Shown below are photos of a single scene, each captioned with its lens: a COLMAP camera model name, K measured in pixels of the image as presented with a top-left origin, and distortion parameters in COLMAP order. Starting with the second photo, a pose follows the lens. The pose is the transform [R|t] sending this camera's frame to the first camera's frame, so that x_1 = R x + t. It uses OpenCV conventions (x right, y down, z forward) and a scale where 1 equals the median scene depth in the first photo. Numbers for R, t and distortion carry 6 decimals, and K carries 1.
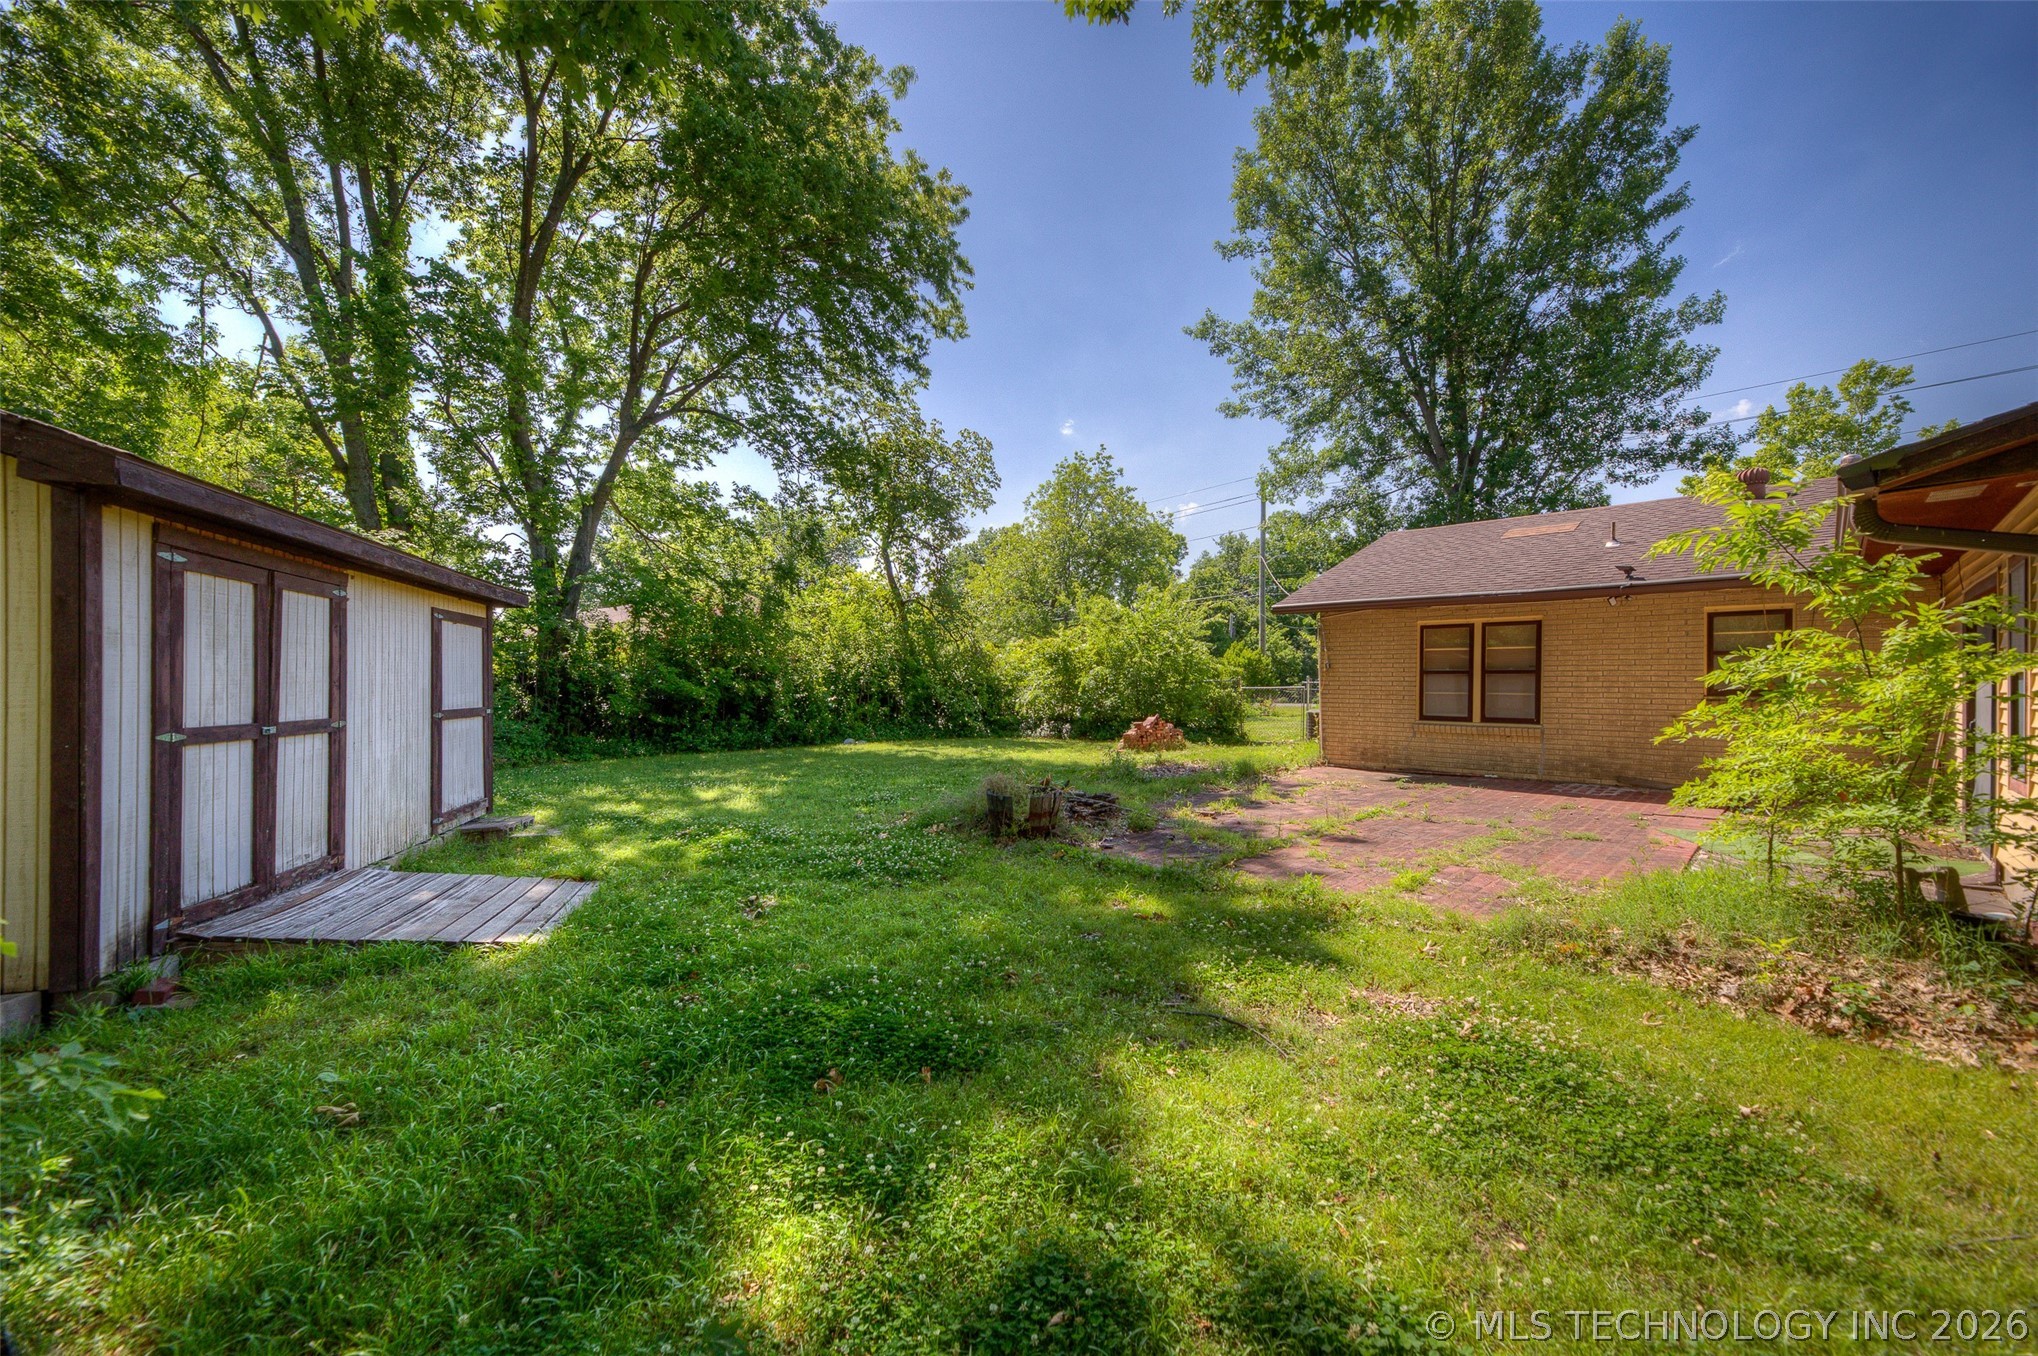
lens RADIAL K [[820.7, 0, 1018.9], [0, 820.7, 683.6], [0, 0, 1]] dist [0.009640, -0.002135]
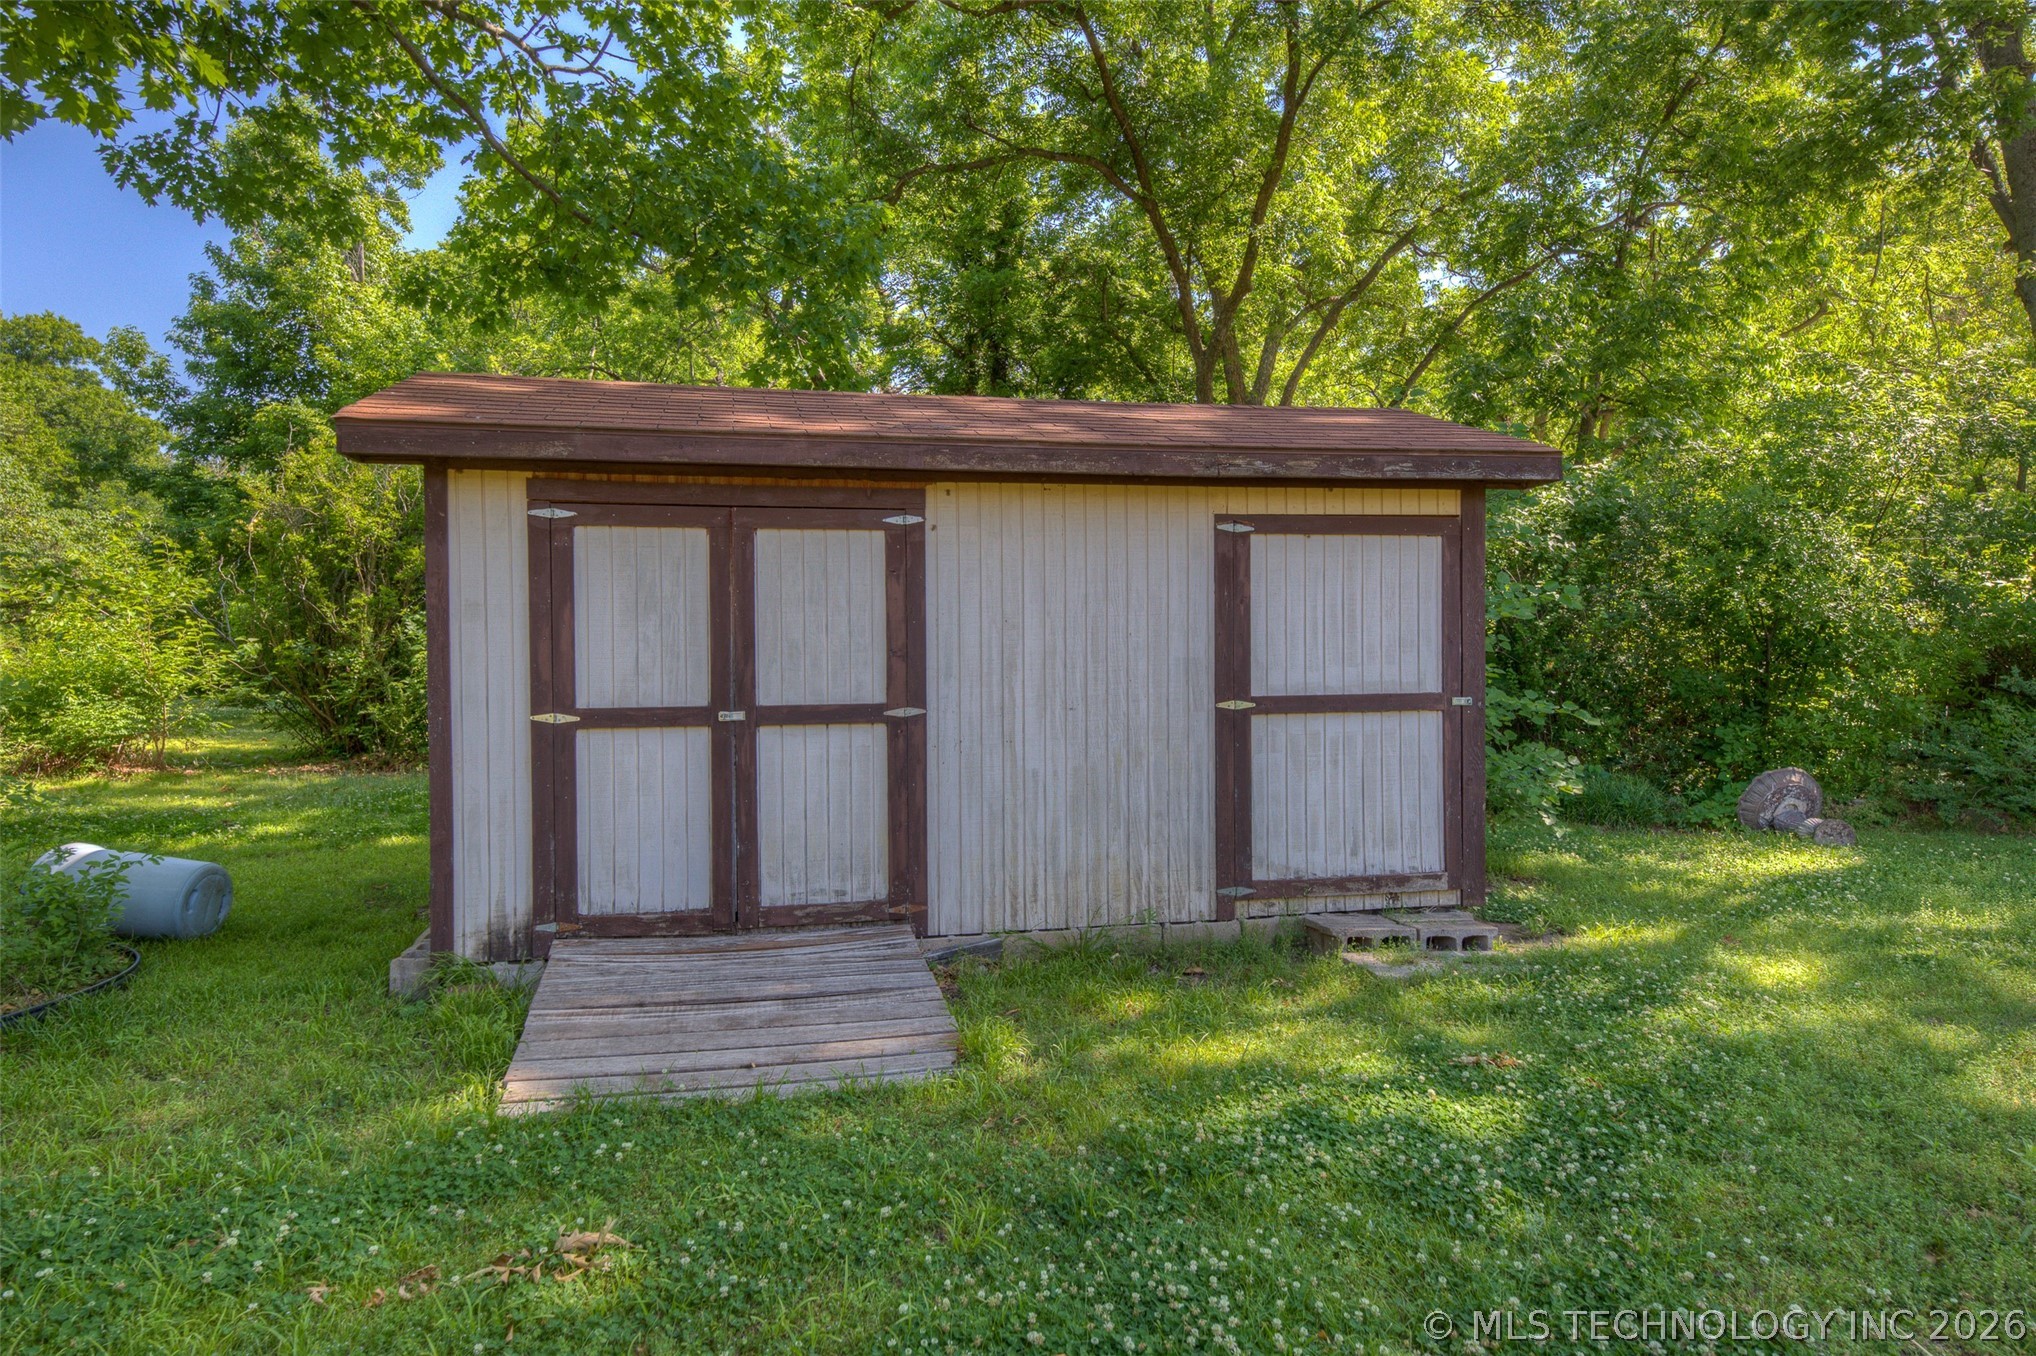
lens RADIAL K [[1305.7, 0, 1018.4], [0, 1305.7, 669.7], [0, 0, 1]] dist [-0.000030, 0.000086]
pose [[-0.052124, 0.022218, -0.998393, 0.284365], [0.005904, 0.999742, 0.021940, -0.011865], [0.998623, -0.004751, -0.052242, 1.308835]]
